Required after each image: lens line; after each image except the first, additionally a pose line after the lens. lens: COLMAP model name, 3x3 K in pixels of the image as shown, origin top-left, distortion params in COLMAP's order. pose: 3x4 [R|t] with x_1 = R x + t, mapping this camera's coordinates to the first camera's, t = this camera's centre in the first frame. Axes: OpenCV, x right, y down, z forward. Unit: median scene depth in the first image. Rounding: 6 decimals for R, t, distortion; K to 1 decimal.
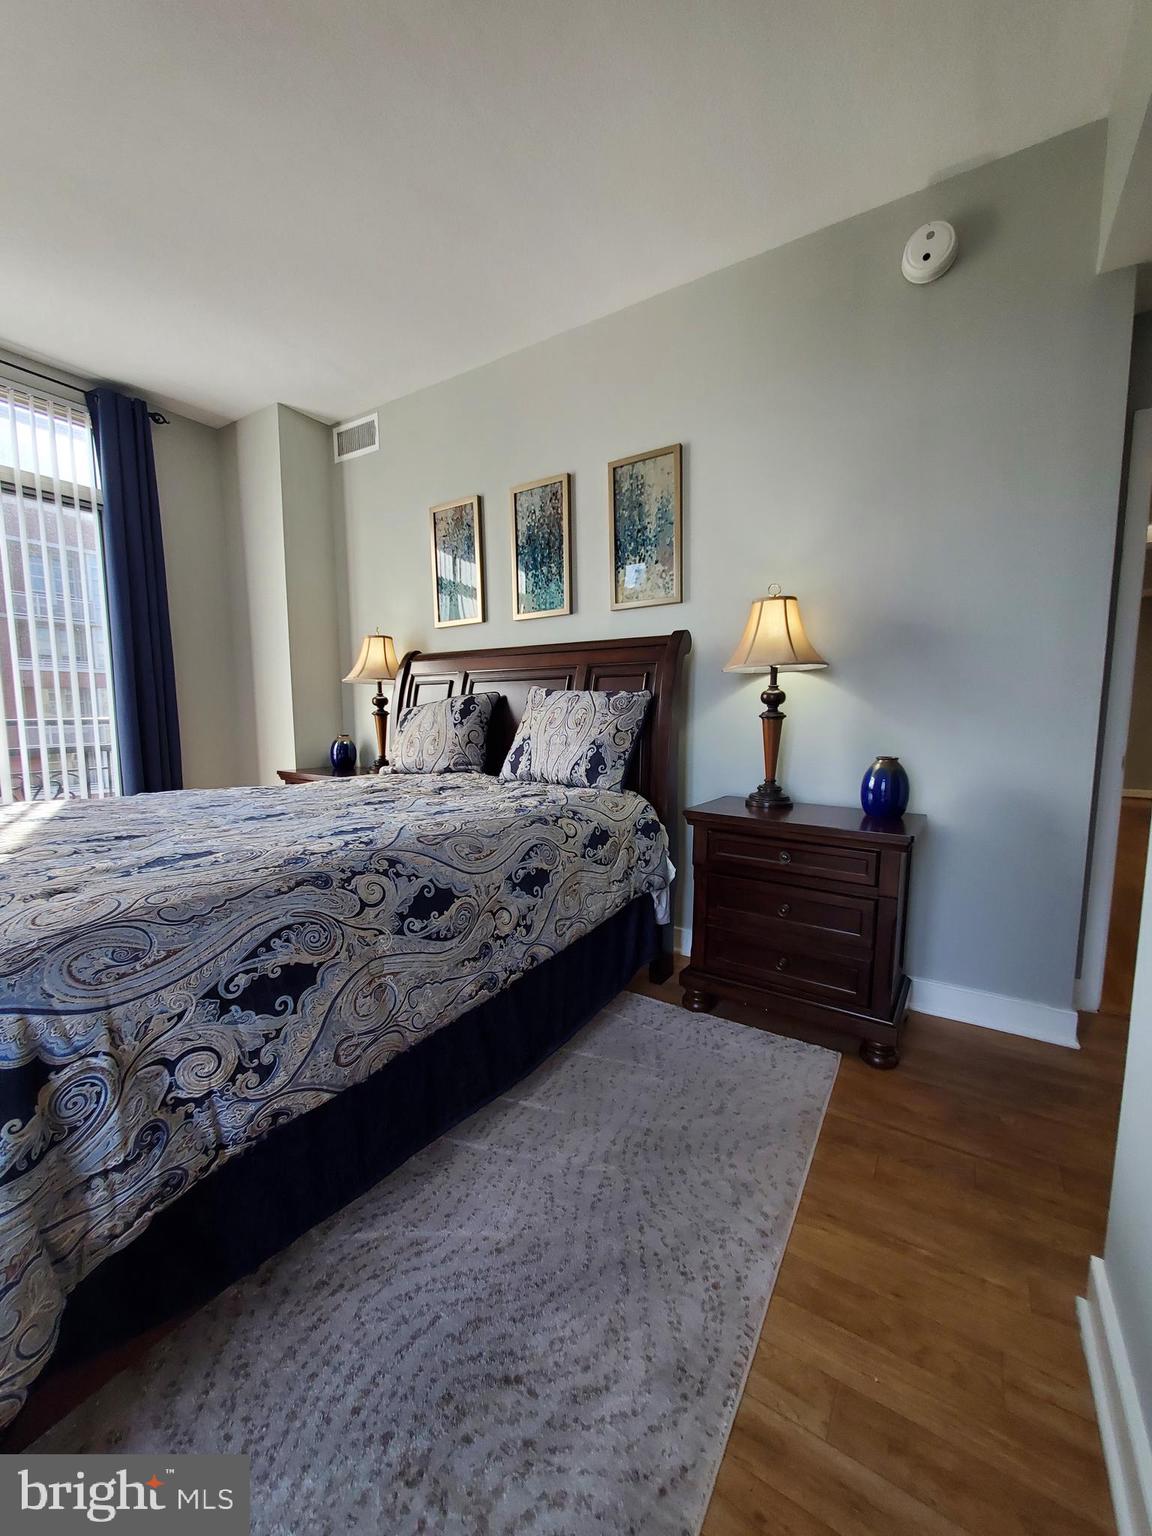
lens RADIAL K [[618.1, 0, 576.0], [0, 618.1, 768.0], [0, 0, 1]] dist [0.002288, -0.000623]
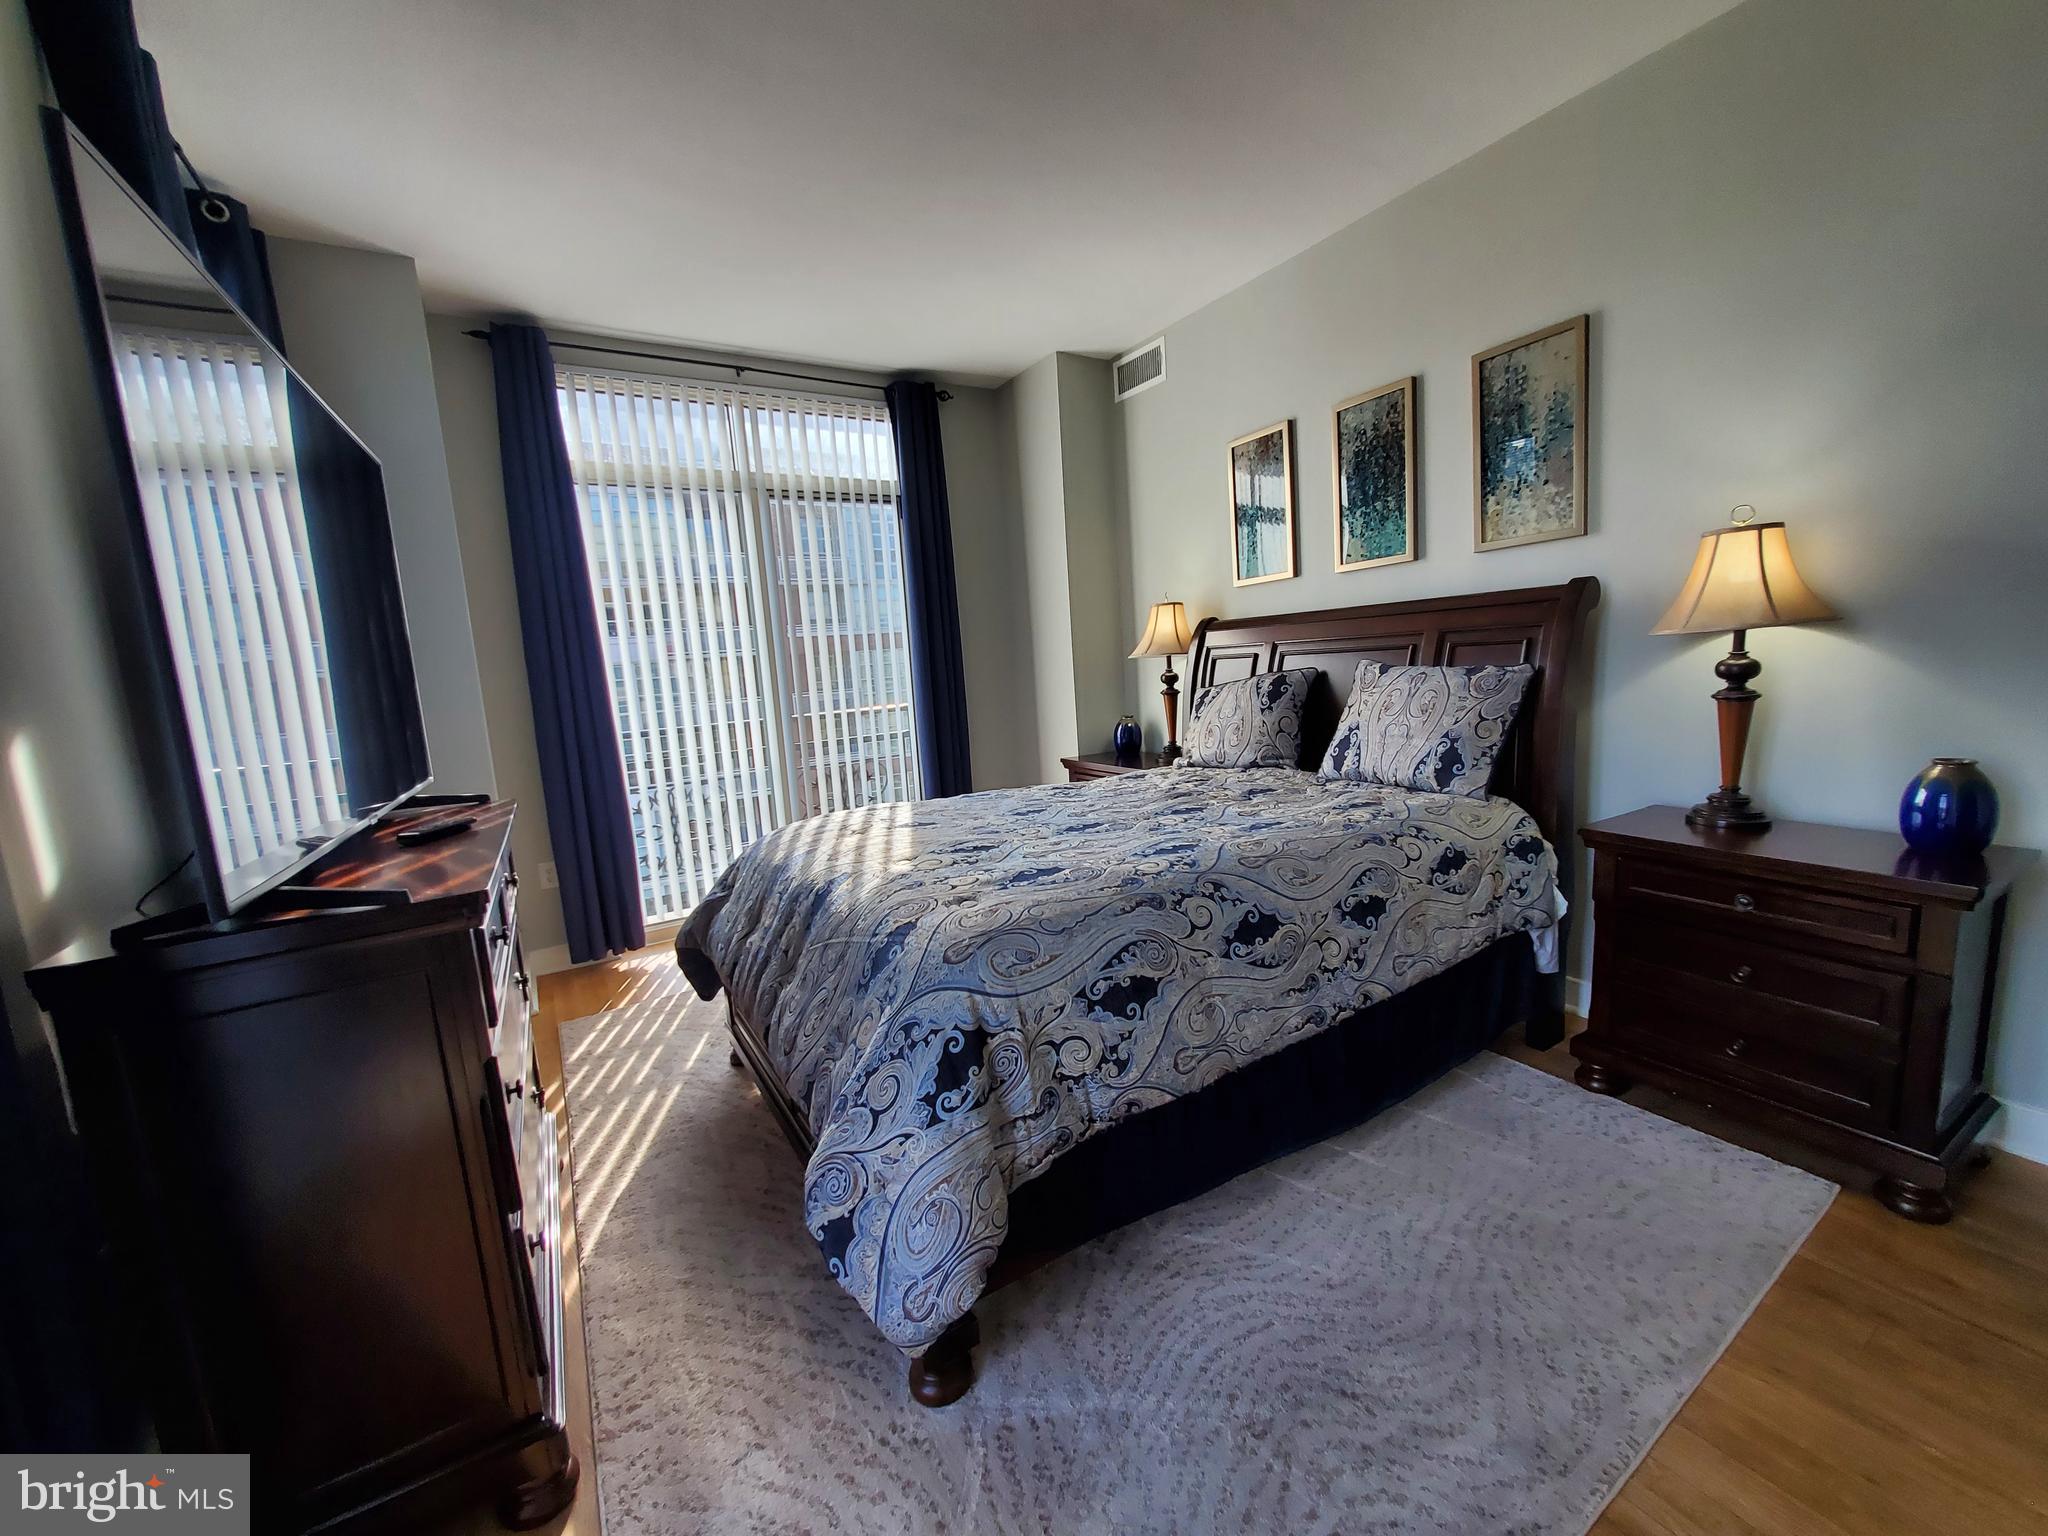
lens RADIAL K [[824.2, 0, 1024.0], [0, 824.2, 768.0], [0, 0, 1]] dist [0.002288, -0.000623]
pose [[0.900367, 0.005650, -0.435095, 0.001533], [0.016915, 0.998705, 0.047972, -0.072405], [0.434802, -0.050553, 0.899106, -0.221362]]
